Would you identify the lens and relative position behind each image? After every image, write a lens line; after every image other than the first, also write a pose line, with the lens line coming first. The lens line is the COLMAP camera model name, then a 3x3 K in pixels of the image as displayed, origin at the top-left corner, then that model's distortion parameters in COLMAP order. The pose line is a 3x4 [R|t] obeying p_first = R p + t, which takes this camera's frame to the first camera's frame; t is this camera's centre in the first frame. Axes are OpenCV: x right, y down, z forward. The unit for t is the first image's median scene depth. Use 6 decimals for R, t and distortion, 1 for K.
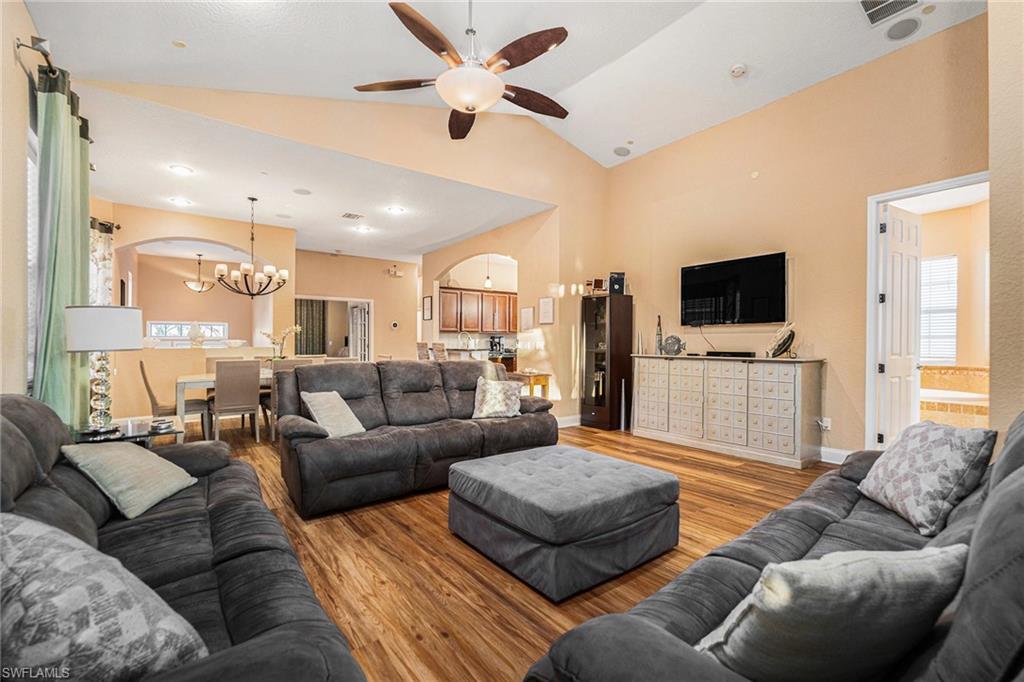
lens RADIAL K [[454.0, 0, 511.6], [0, 454.0, 342.2], [0, 0, 1]] dist [0.002722, 0.000019]
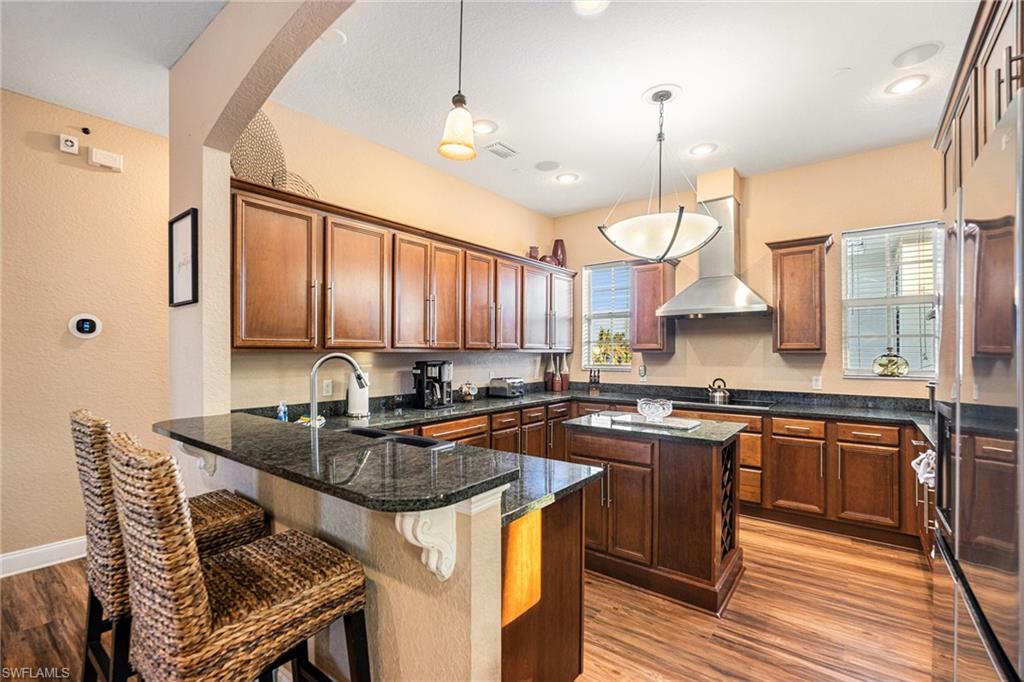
lens RADIAL K [[454.0, 0, 524.3], [0, 454.0, 347.3], [0, 0, 1]] dist [0.002722, 0.000019]
pose [[0.958550, -0.003113, 0.284909, -0.067944], [0.005763, 0.999948, -0.008463, -0.020909], [-0.284867, 0.009754, 0.958517, 0.652681]]
